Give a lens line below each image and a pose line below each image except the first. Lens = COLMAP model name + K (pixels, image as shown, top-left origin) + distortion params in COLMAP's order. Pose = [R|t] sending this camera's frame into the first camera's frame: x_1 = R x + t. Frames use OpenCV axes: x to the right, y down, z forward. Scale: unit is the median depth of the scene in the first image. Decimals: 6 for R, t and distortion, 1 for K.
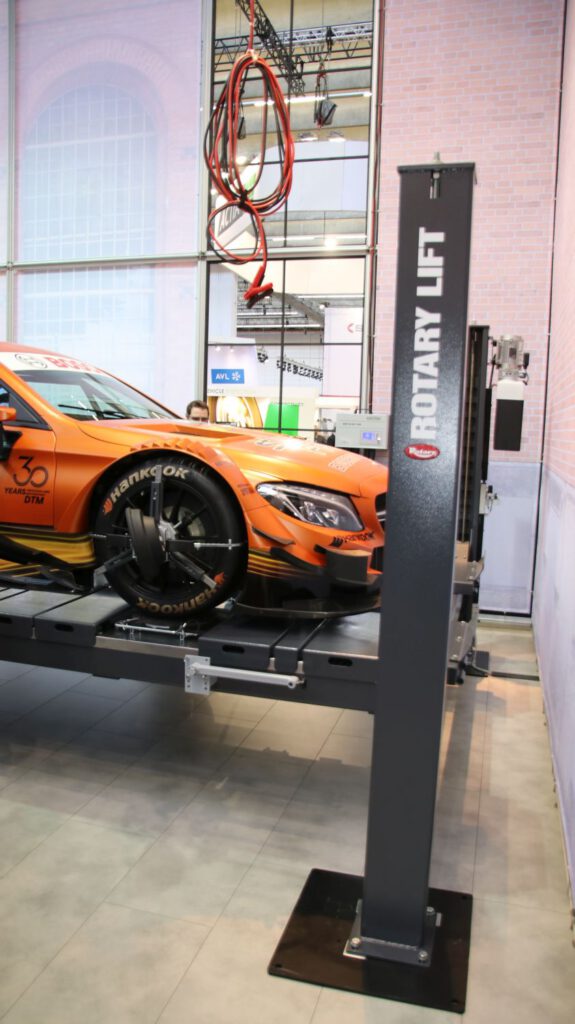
lens RADIAL K [[768.1, 0, 293.0], [0, 768.1, 518.1], [0, 0, 1]] dist [-0.100287, 0.048555]
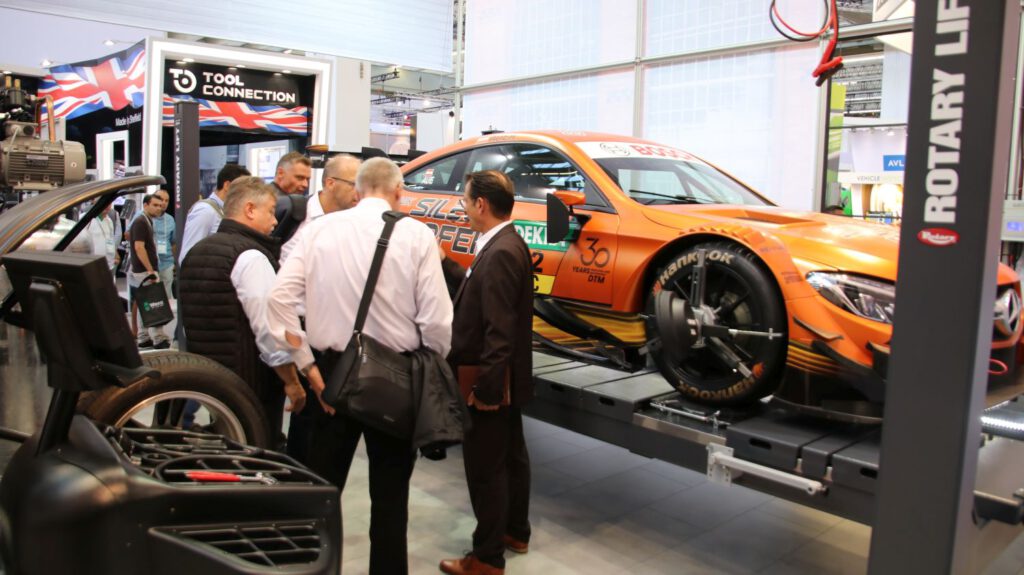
lens RADIAL K [[768.1, 0, 514.9], [0, 768.1, 286.0], [0, 0, 1]] dist [-0.100287, 0.048555]
pose [[0.850908, 0.047715, -0.523143, 0.132891], [-0.062219, 0.998011, -0.010174, 0.003833], [0.521616, 0.041207, 0.852184, 0.028514]]
